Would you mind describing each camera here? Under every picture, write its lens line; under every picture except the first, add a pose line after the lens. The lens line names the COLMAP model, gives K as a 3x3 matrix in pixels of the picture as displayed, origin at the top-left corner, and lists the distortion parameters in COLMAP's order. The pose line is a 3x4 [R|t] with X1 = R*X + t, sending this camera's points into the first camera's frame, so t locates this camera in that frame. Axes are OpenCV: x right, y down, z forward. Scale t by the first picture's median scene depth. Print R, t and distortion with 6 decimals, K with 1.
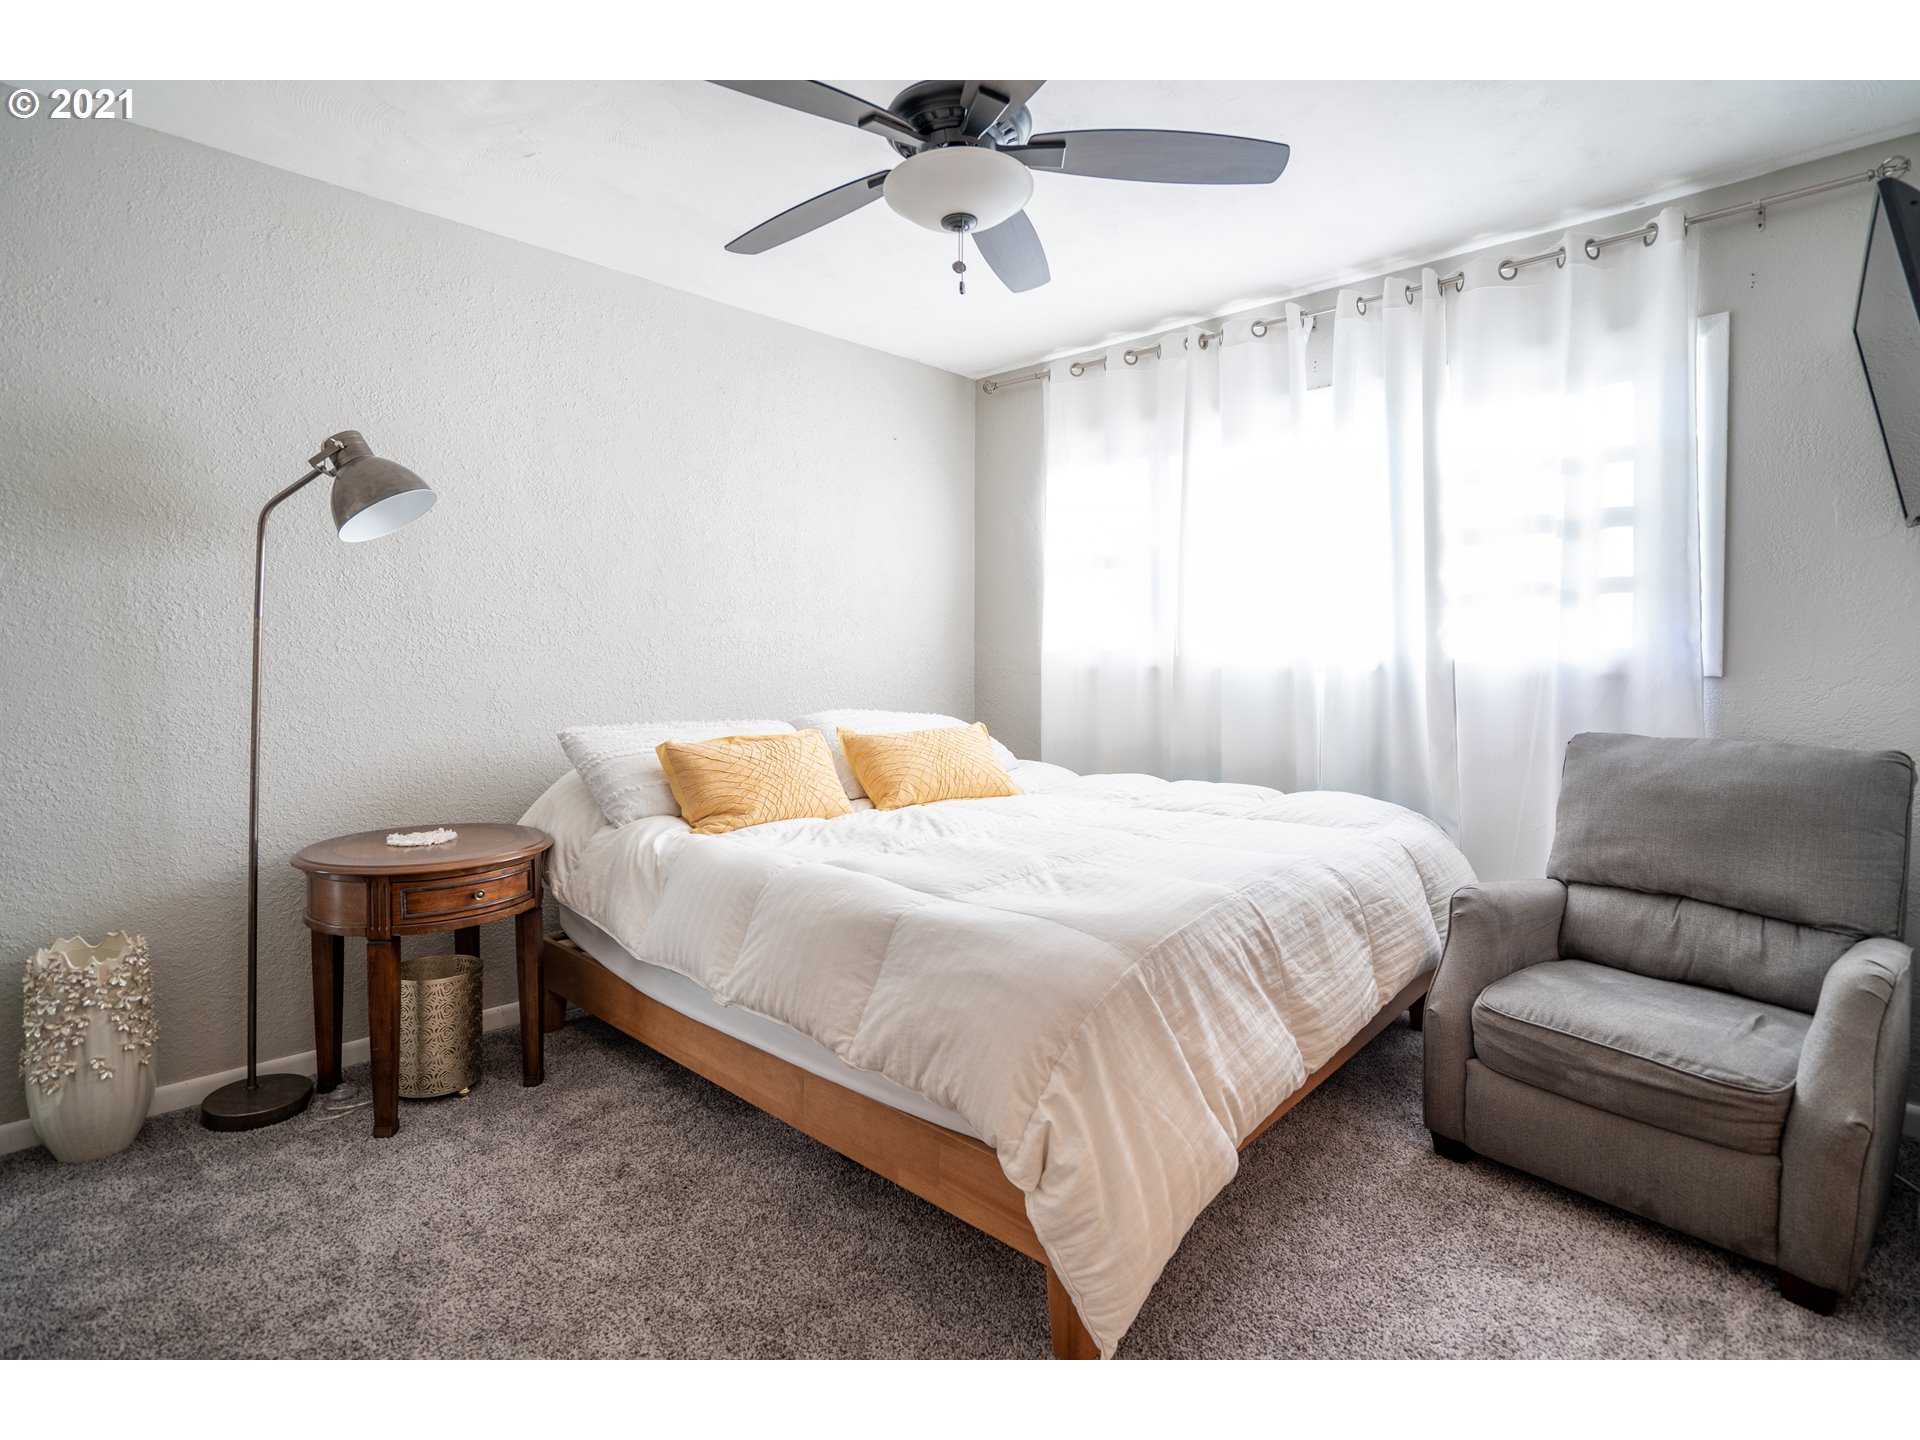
lens RADIAL K [[1215.9, 0, 960.0], [0, 1215.9, 720.0], [0, 0, 1]] dist [0.001034, -0.000220]
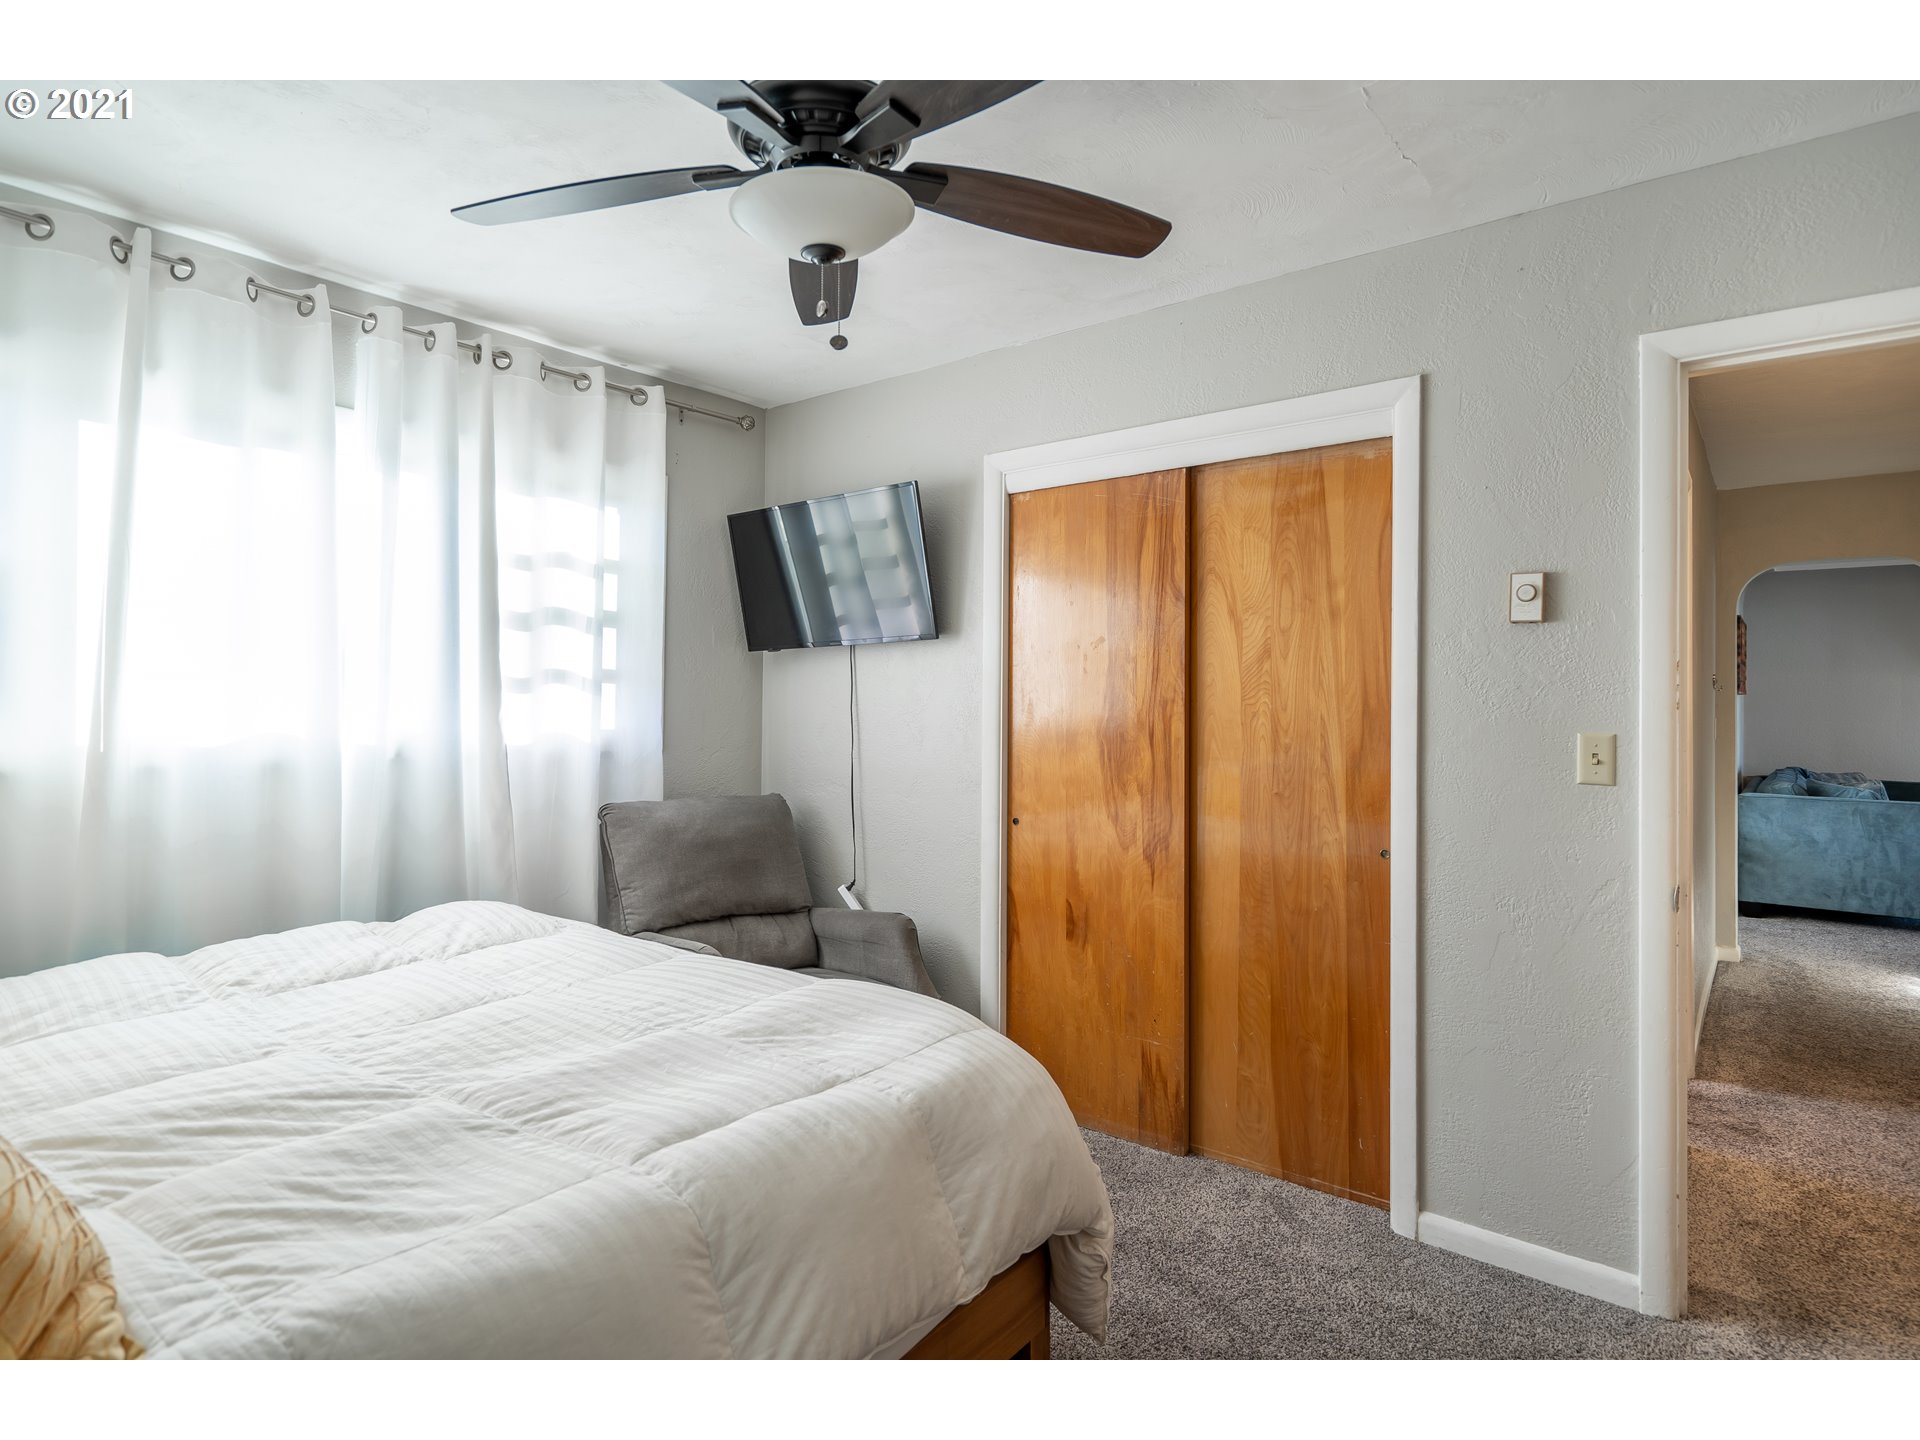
lens RADIAL K [[1215.9, 0, 960.0], [0, 1215.9, 720.0], [0, 0, 1]] dist [0.001034, -0.000220]
pose [[-0.281476, -0.021638, 0.959324, -0.636806], [0.035845, 0.998811, 0.033046, -0.089255], [-0.958899, 0.043688, -0.280366, 0.930732]]
